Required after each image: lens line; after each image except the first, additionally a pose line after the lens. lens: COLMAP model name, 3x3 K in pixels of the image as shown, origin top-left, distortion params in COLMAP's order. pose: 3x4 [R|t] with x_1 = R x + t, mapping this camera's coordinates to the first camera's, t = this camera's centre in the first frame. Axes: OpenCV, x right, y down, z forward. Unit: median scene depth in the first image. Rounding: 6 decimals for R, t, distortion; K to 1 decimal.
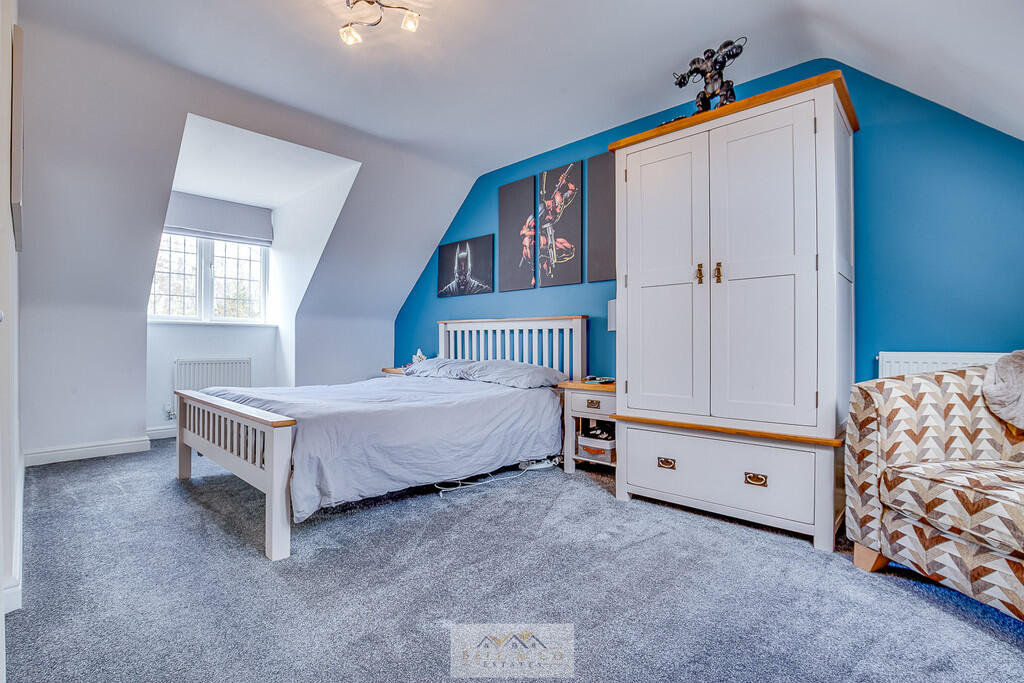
lens RADIAL K [[460.0, 0, 511.0], [0, 460.0, 345.5], [0, 0, 1]] dist [0.000810, 0.000021]
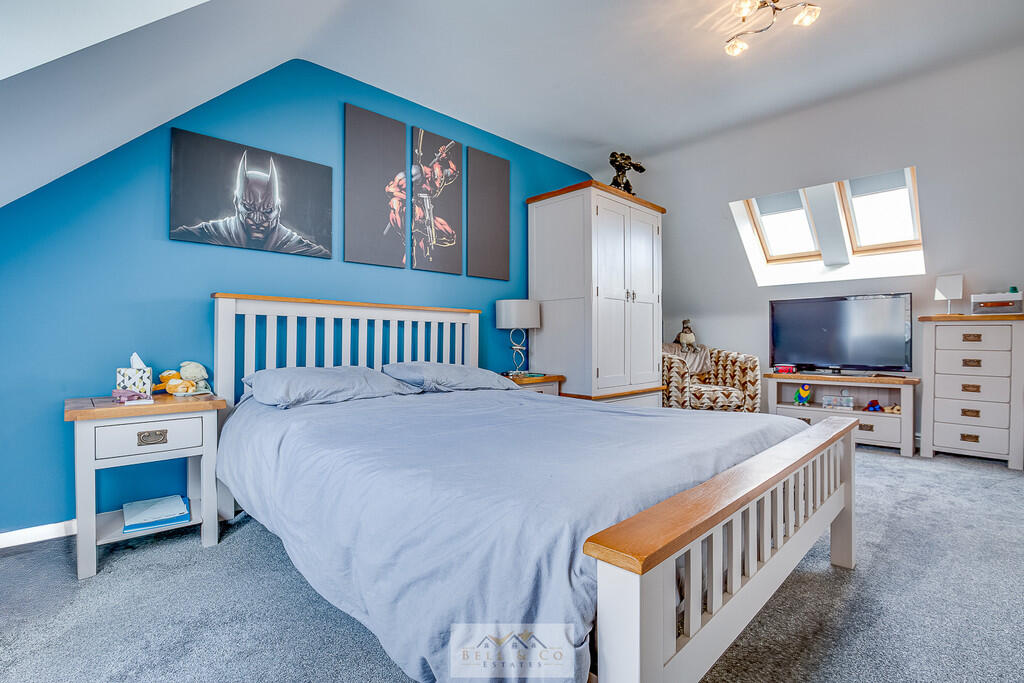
lens RADIAL K [[495.3, 0, 511.1], [0, 495.3, 335.1], [0, 0, 1]] dist [0.001875, 0.000218]
pose [[0.049515, 0.012046, 0.998701, -0.791009], [0.006640, 0.999901, -0.012390, -0.000755], [-0.998751, 0.007245, 0.049430, 0.800904]]
